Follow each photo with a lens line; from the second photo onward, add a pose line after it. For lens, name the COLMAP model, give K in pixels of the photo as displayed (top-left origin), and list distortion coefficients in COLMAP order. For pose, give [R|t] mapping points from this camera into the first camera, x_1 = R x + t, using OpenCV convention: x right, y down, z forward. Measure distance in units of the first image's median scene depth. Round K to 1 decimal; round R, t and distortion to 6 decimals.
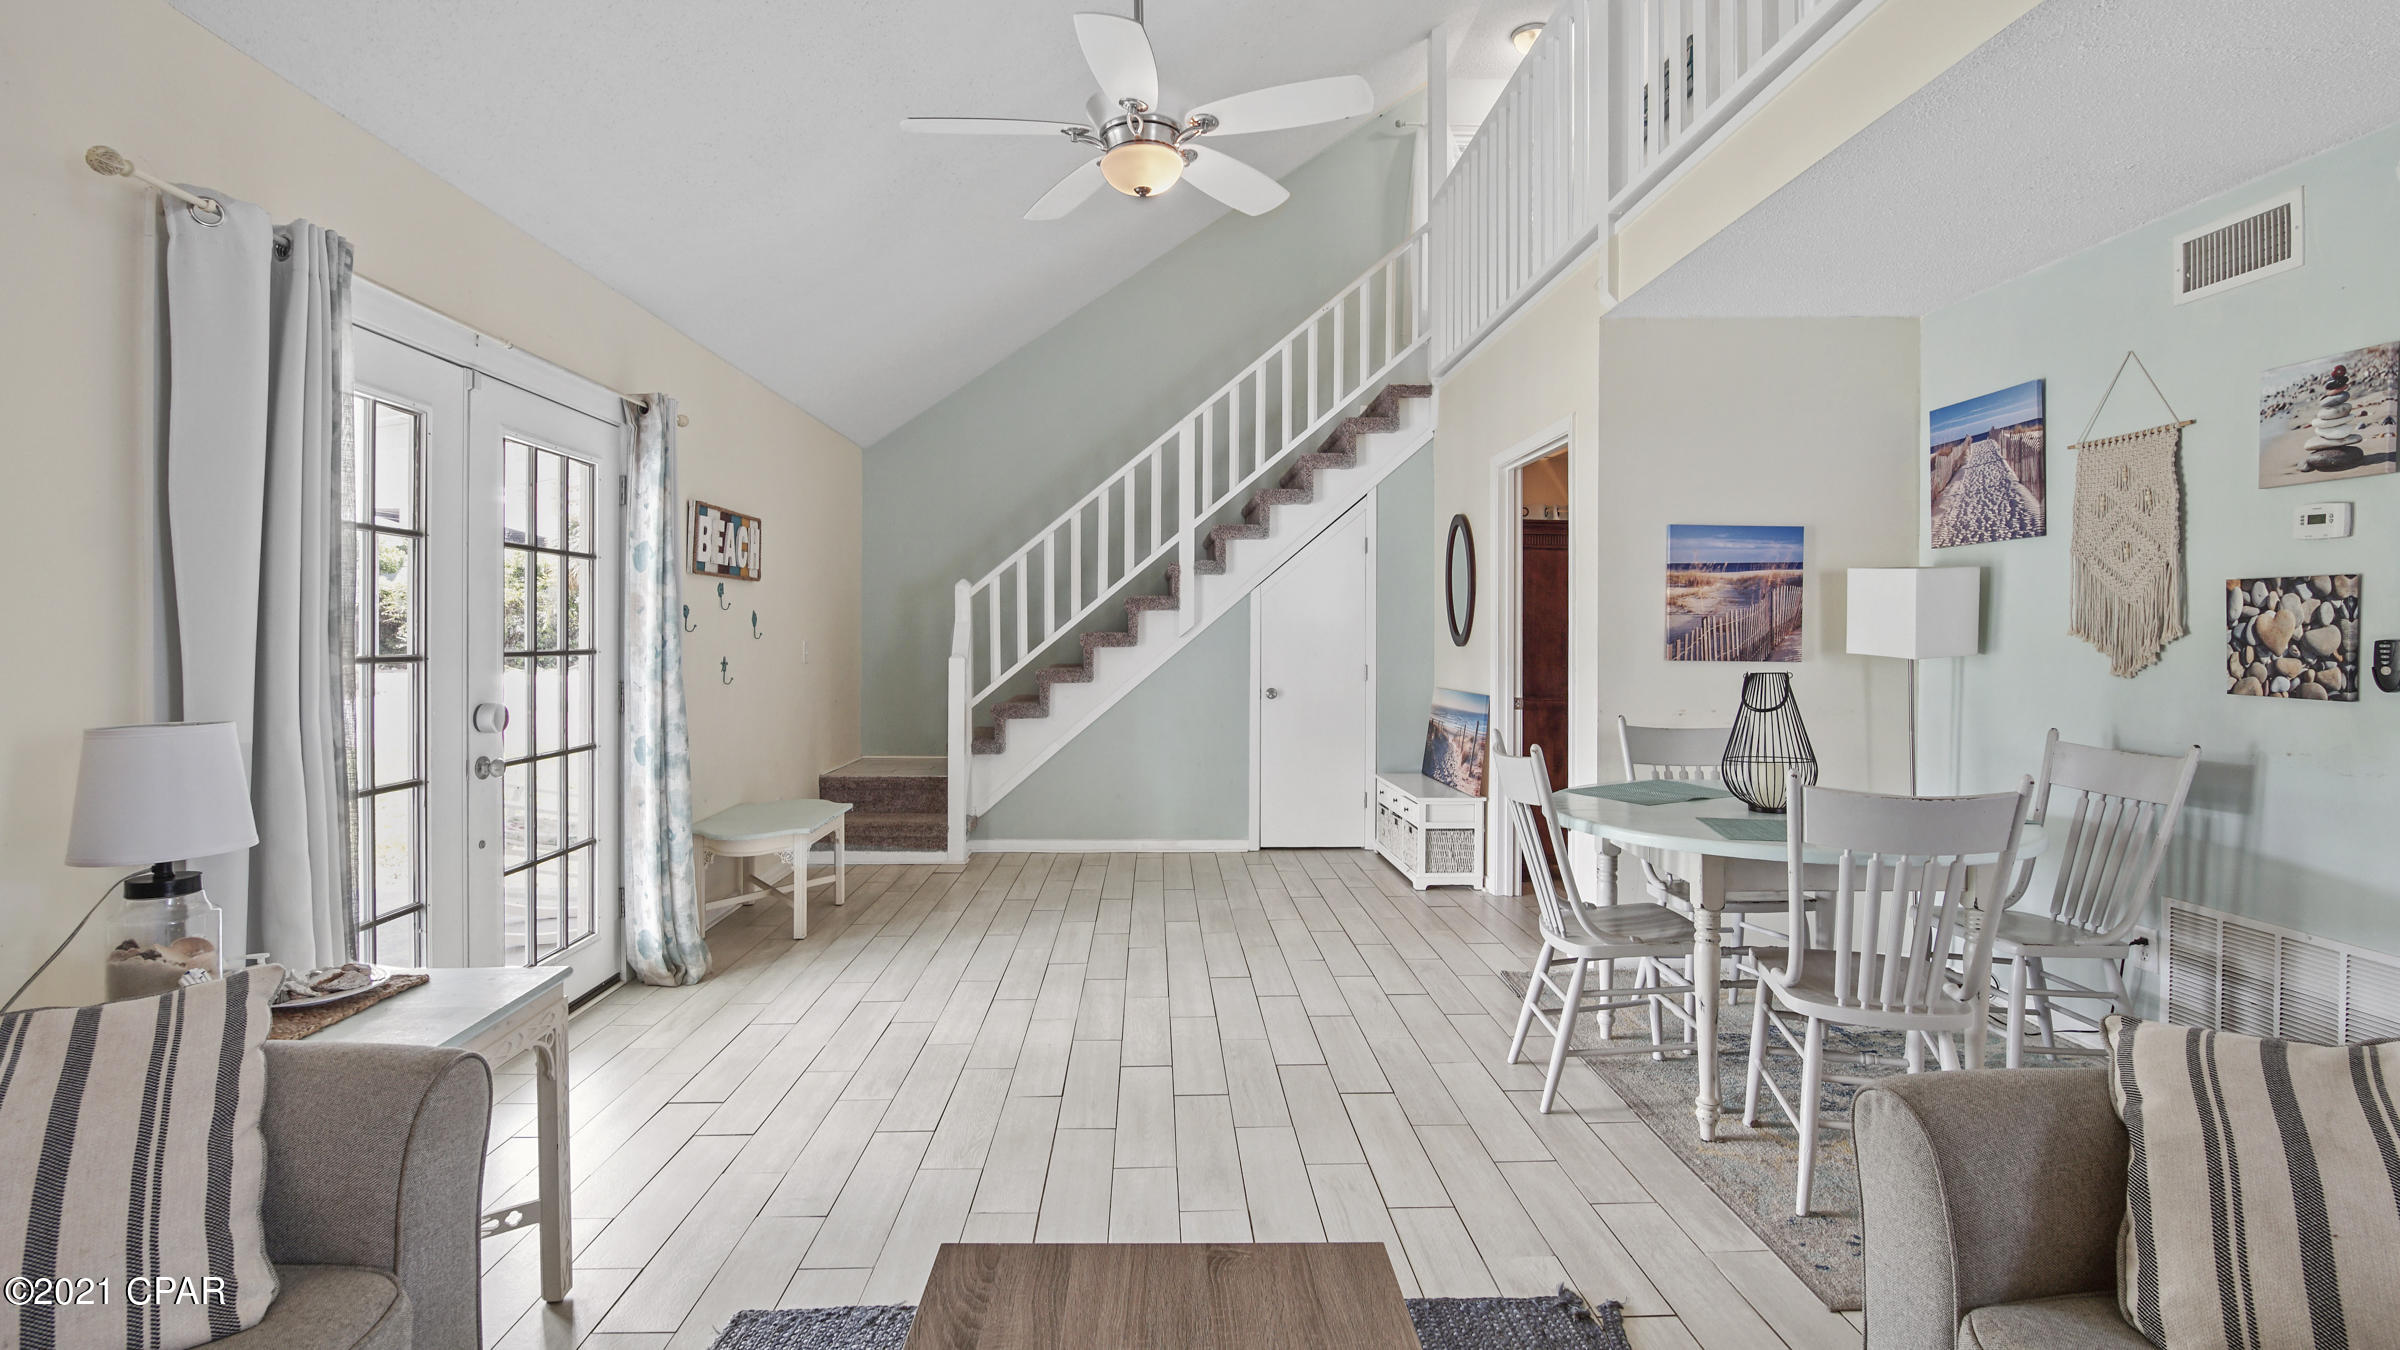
lens RADIAL K [[1103.1, 0, 1127.9], [0, 1103.1, 638.6], [0, 0, 1]] dist [-0.002720, -0.002186]
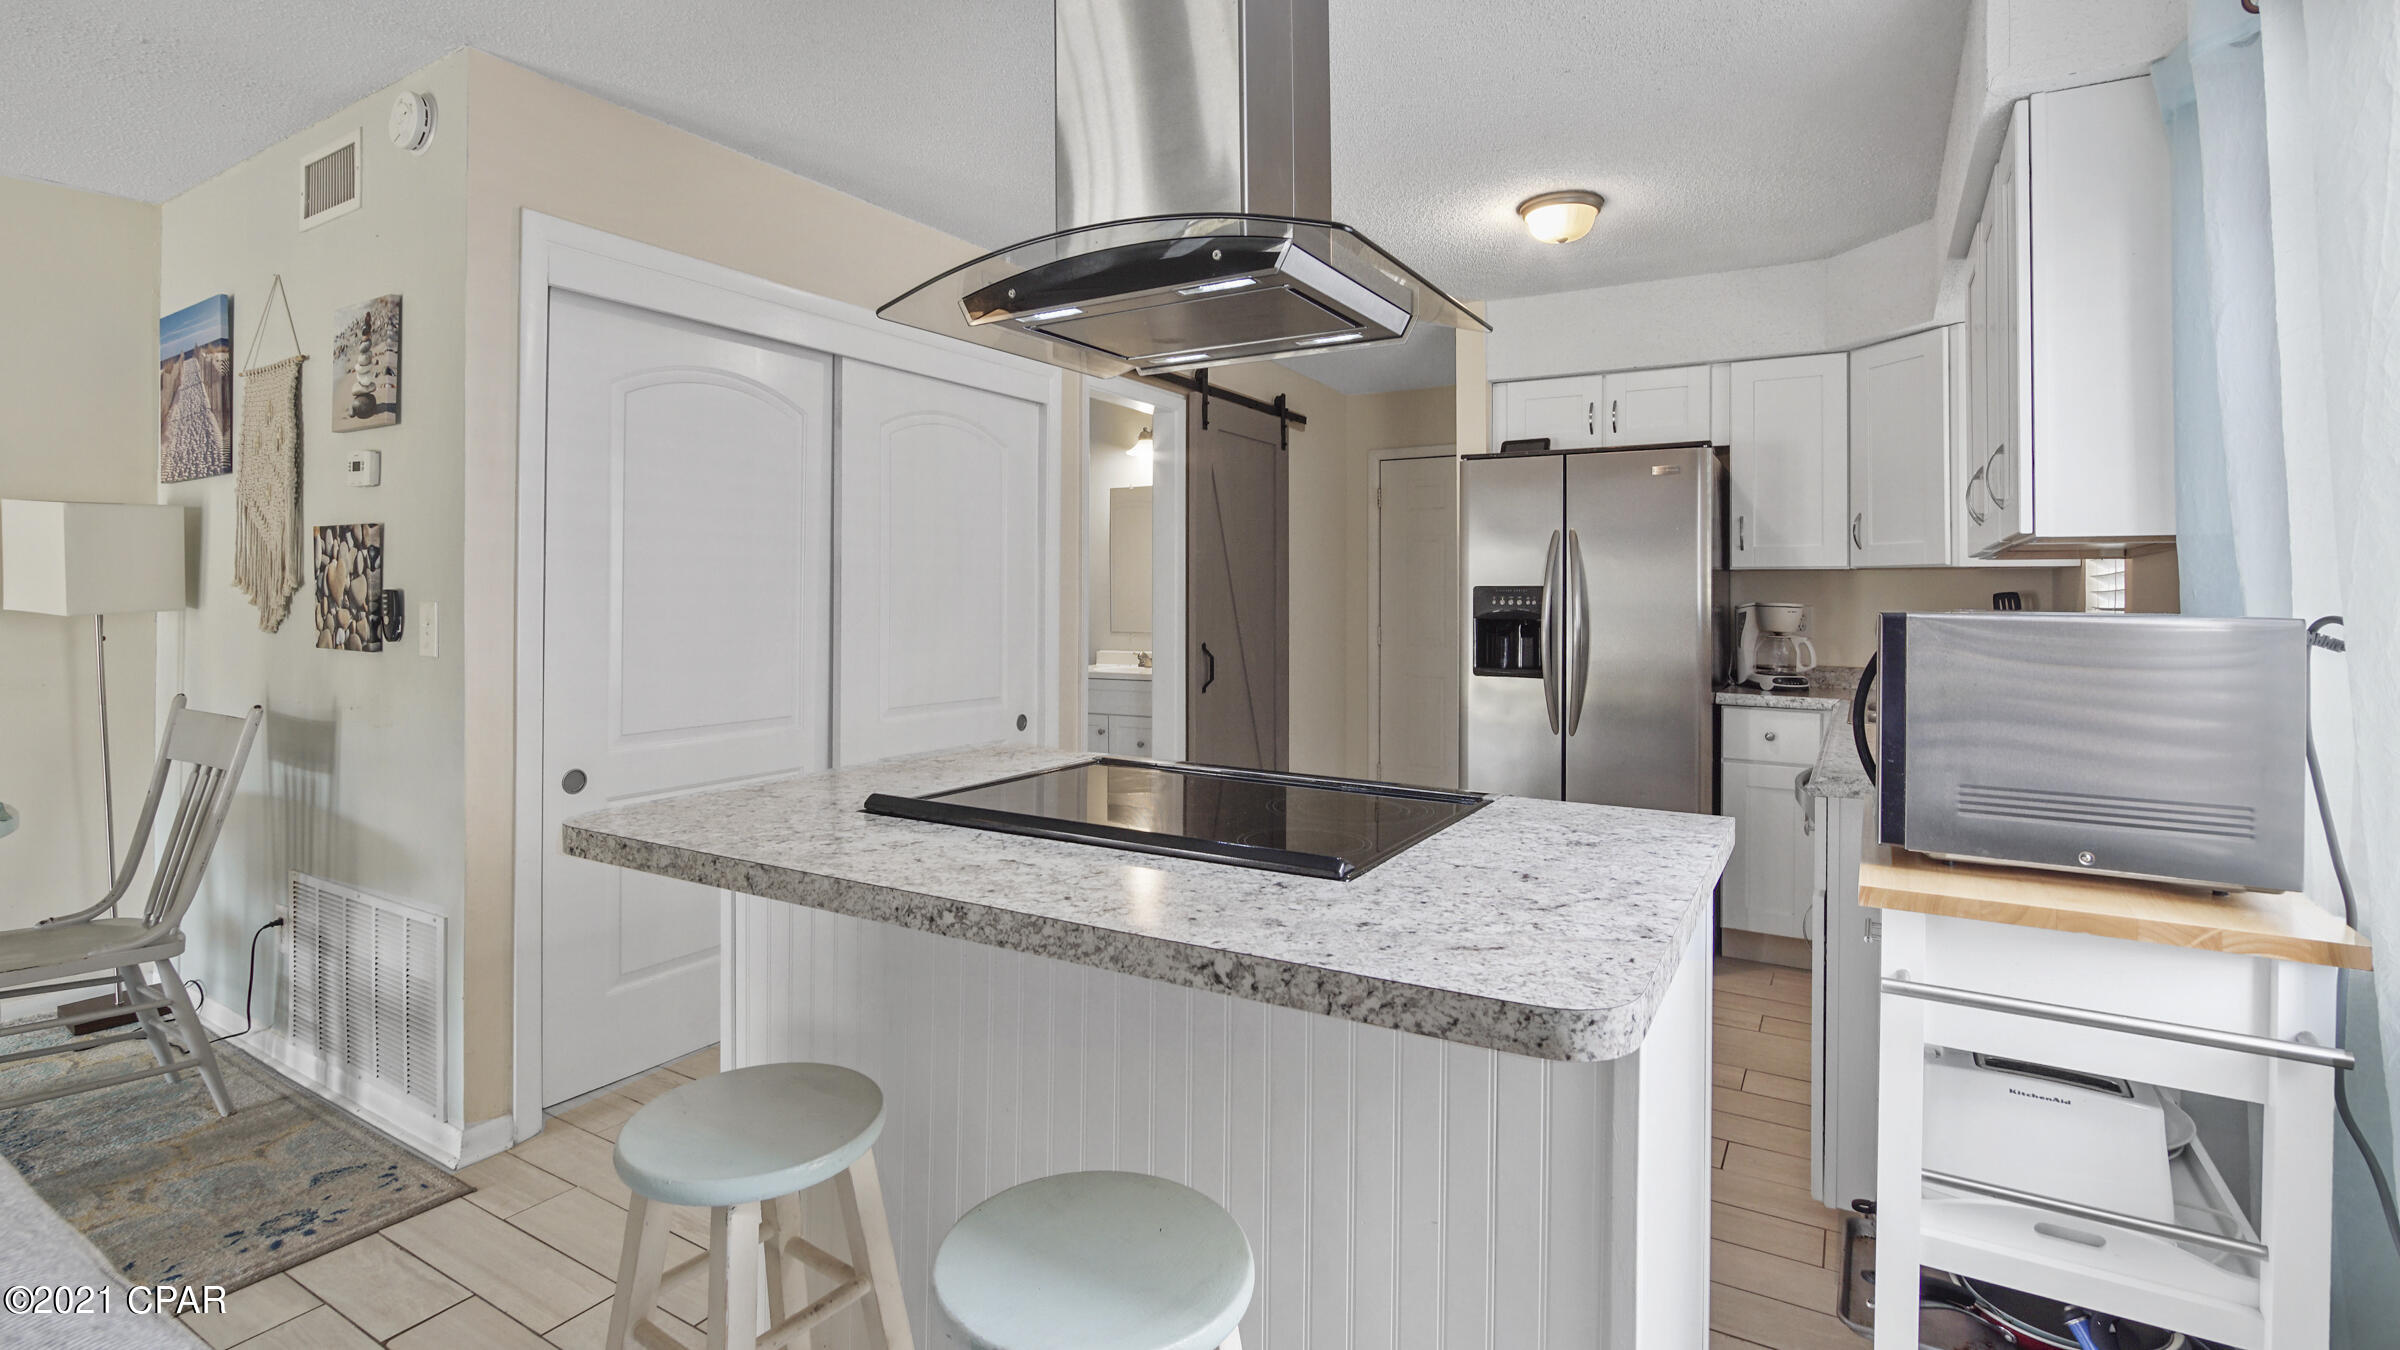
lens RADIAL K [[1103.1, 0, 1172.9], [0, 1103.1, 603.4], [0, 0, 1]] dist [-0.002720, -0.002186]
pose [[0.530146, 0.001844, 0.847905, 0.610646], [-0.000406, 0.999998, -0.001921, 0.014249], [-0.847907, 0.000674, 0.530145, -0.130850]]
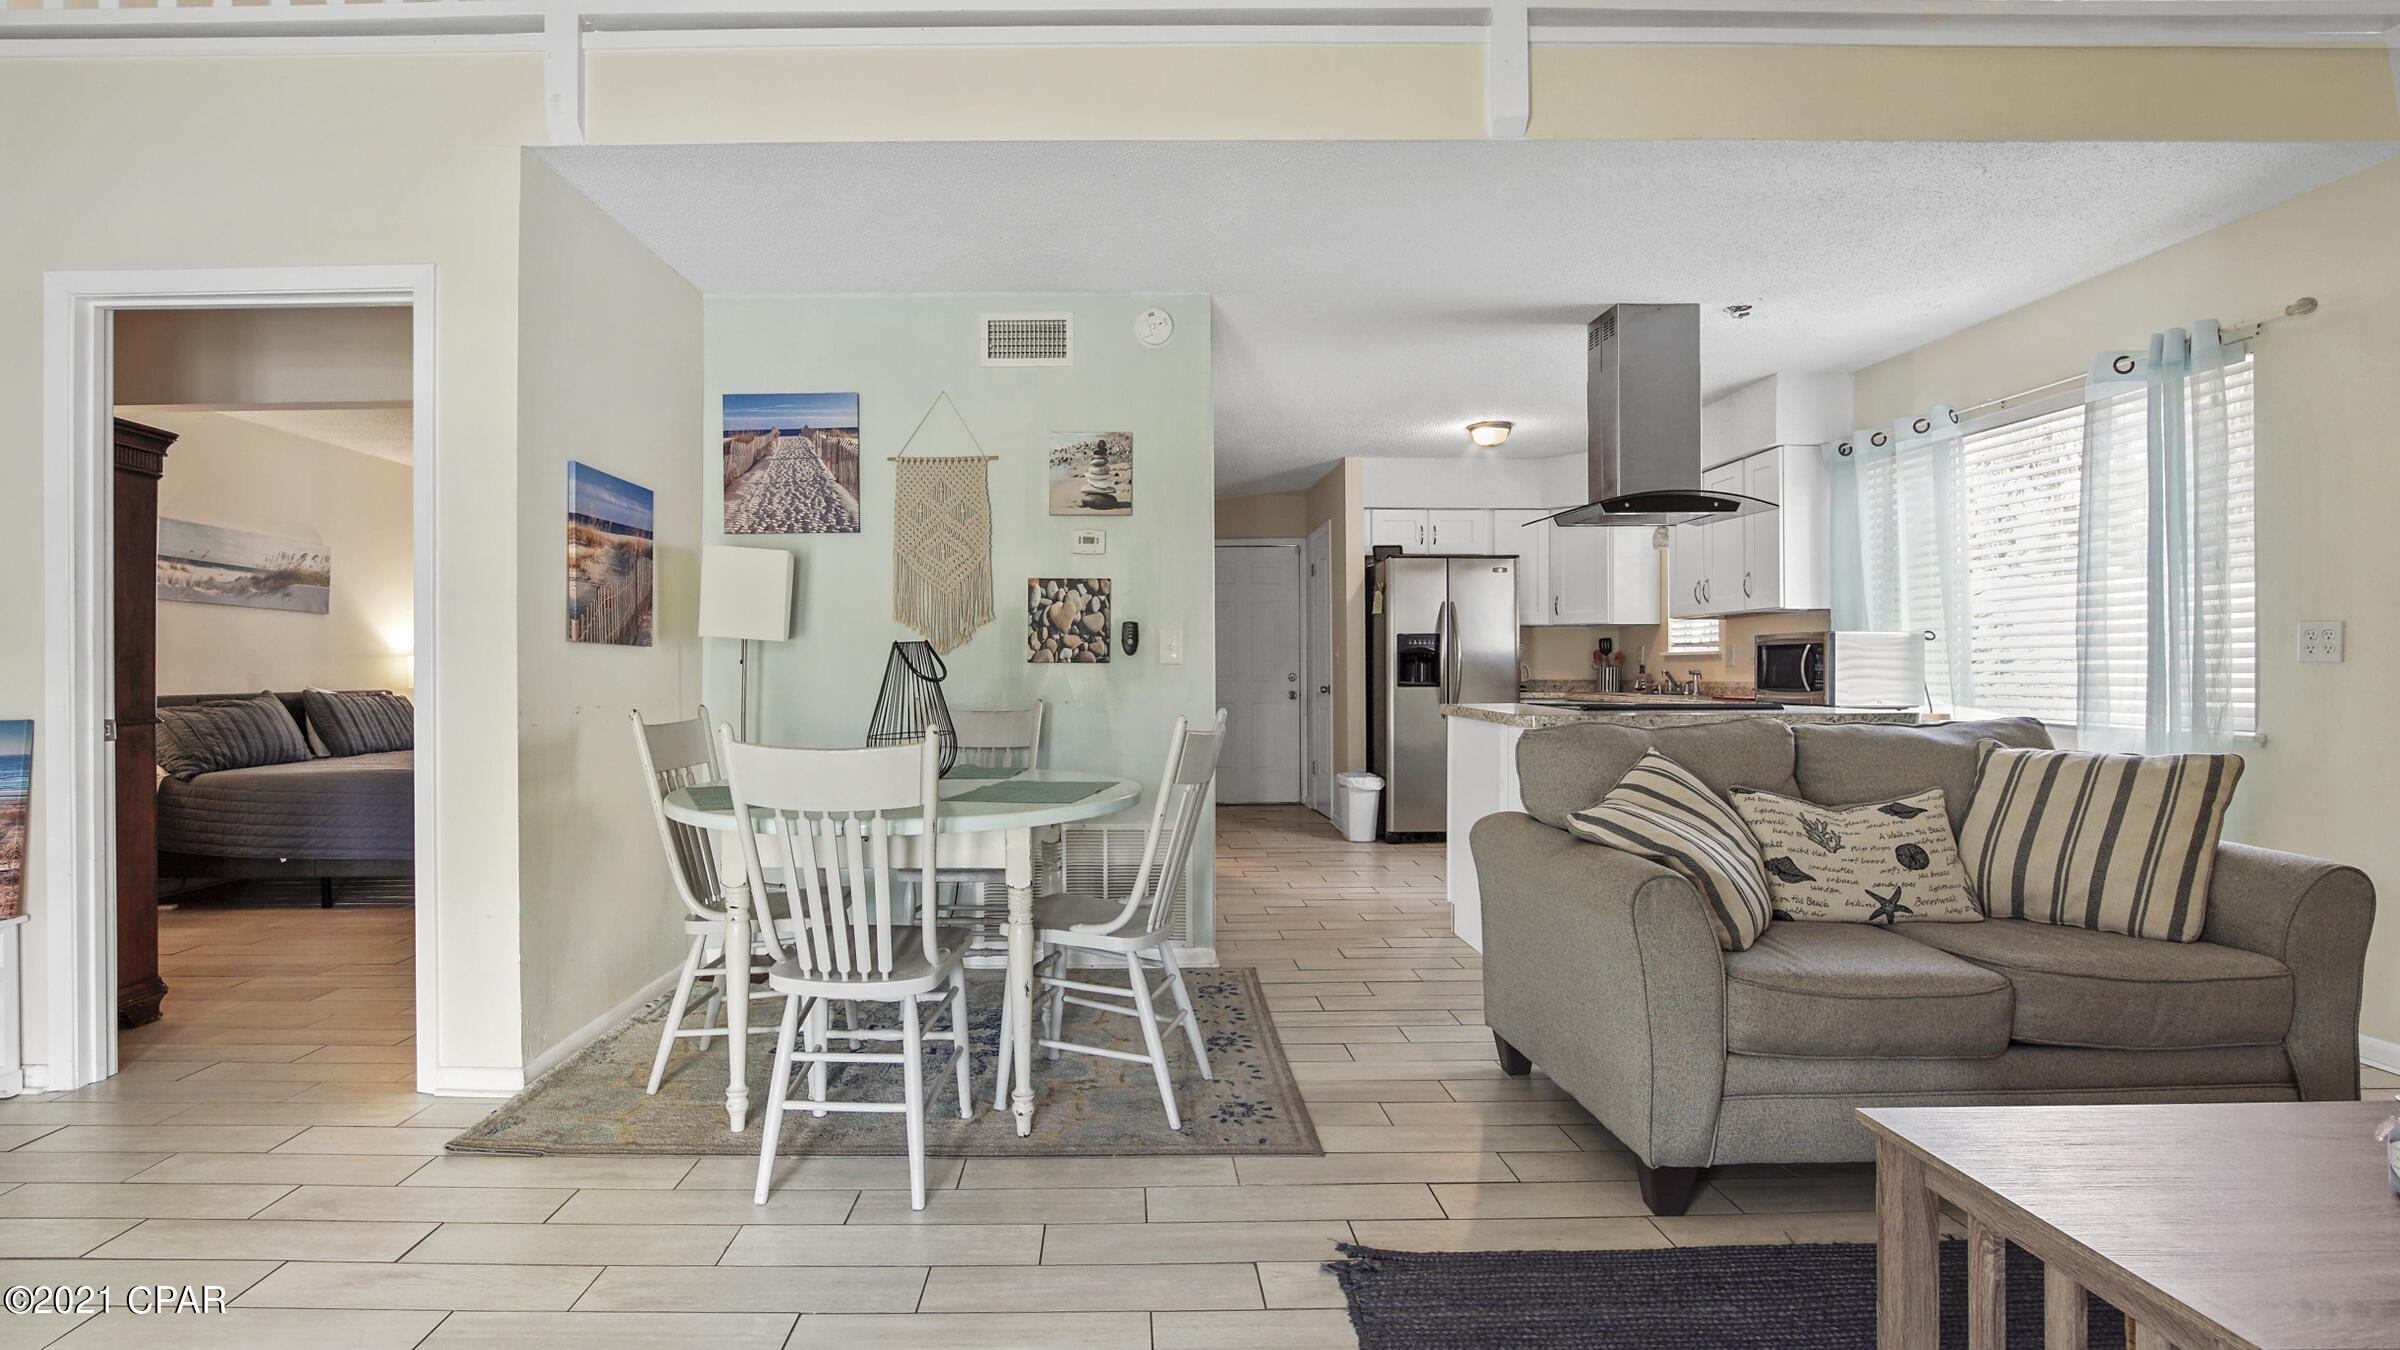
lens RADIAL K [[1103.1, 0, 1190.2], [0, 1103.1, 696.8], [0, 0, 1]] dist [-0.002720, -0.002186]
pose [[-0.033677, -0.025436, 0.999109, -0.400332], [0.009944, 0.999618, 0.025784, 0.062406], [-0.999383, 0.010804, -0.033411, 0.874308]]
